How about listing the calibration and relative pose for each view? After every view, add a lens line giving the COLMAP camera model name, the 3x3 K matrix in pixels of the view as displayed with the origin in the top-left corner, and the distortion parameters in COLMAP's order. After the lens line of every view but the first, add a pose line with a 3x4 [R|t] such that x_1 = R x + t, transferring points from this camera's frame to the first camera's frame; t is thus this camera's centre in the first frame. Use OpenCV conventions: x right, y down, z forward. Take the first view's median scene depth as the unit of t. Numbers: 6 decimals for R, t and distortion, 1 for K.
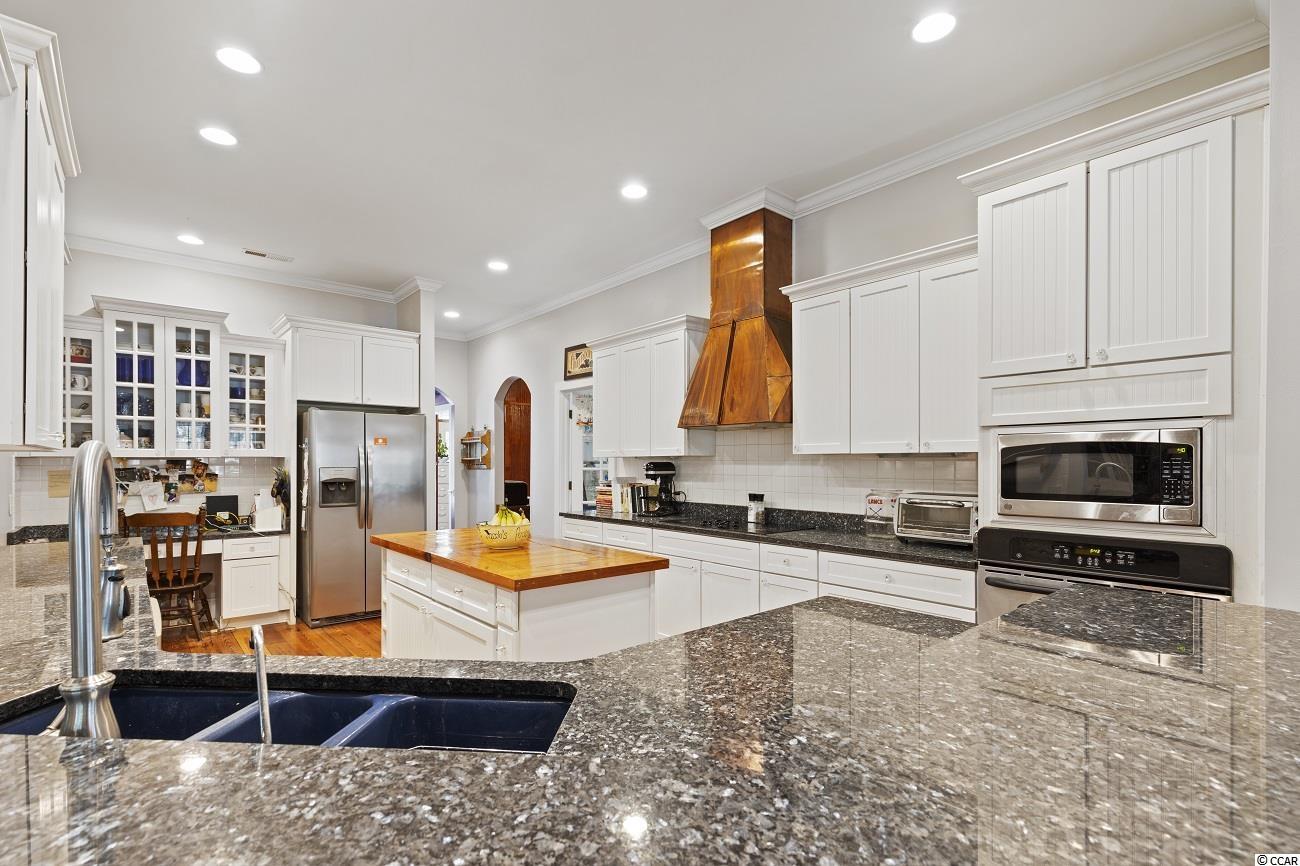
lens RADIAL K [[598.4, 0, 646.5], [0, 598.4, 464.9], [0, 0, 1]] dist [0.011443, -0.000170]
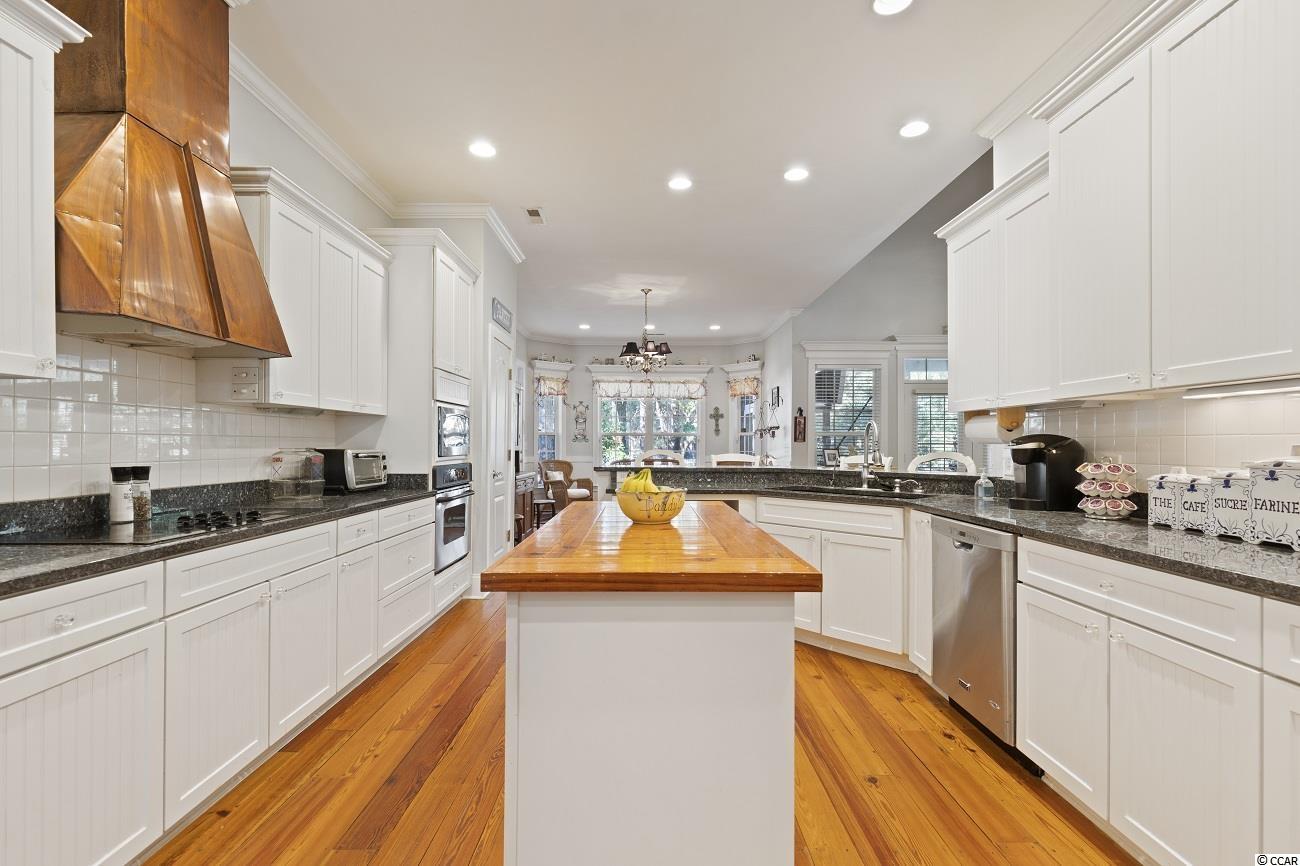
lens RADIAL K [[588.3, 0, 645.3], [0, 588.3, 438.6], [0, 0, 1]] dist [0.002104, -0.000026]
pose [[-0.751949, -0.001458, 0.659220, -0.506267], [-0.004419, 0.999986, -0.002829, 0.022656], [-0.659207, -0.005040, -0.751945, 1.086229]]
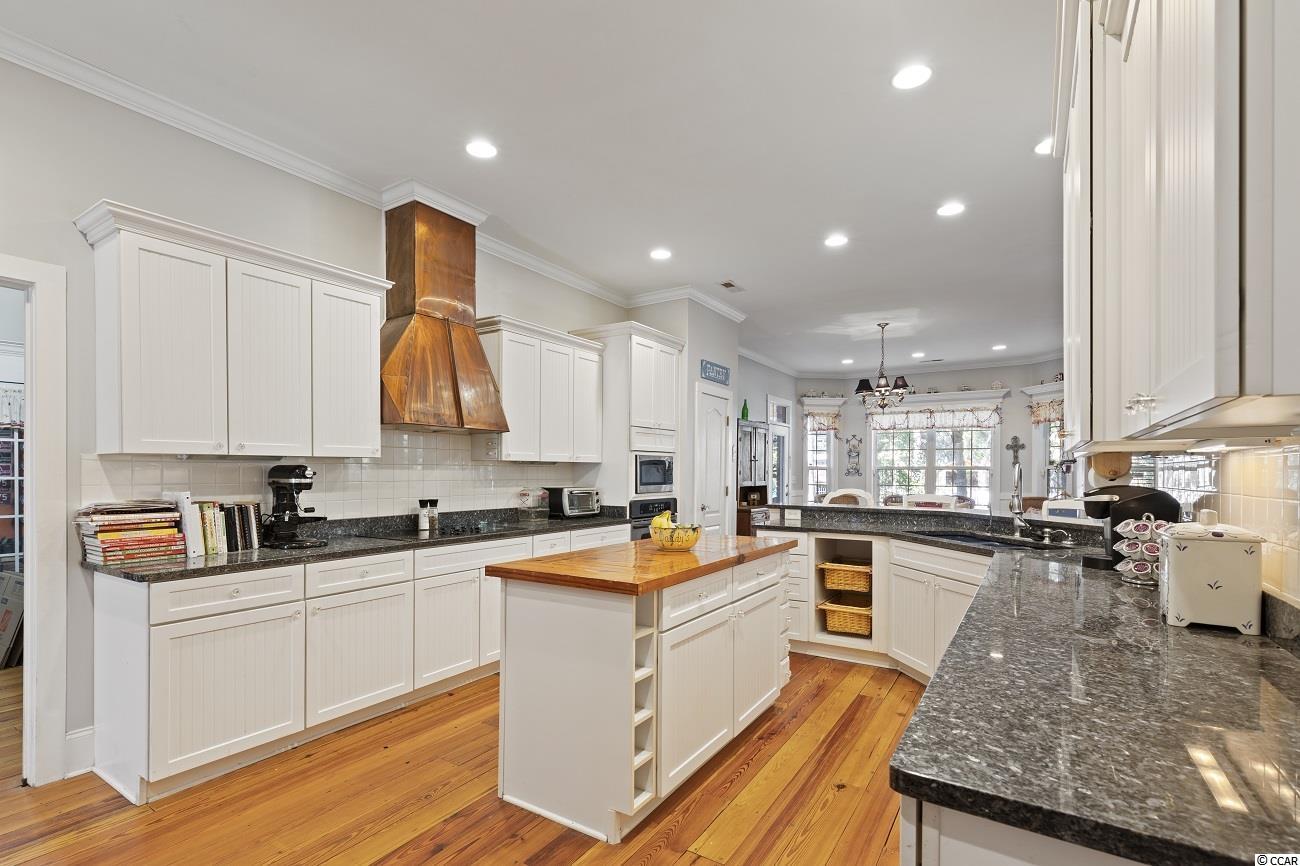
lens RADIAL K [[598.4, 0, 646.5], [0, 598.4, 464.9], [0, 0, 1]] dist [0.011443, -0.000170]
pose [[-0.279708, 0.004578, 0.960074, -0.847251], [-0.000796, 0.999987, -0.005000, -0.003266], [-0.960085, -0.002163, -0.279701, 0.926187]]
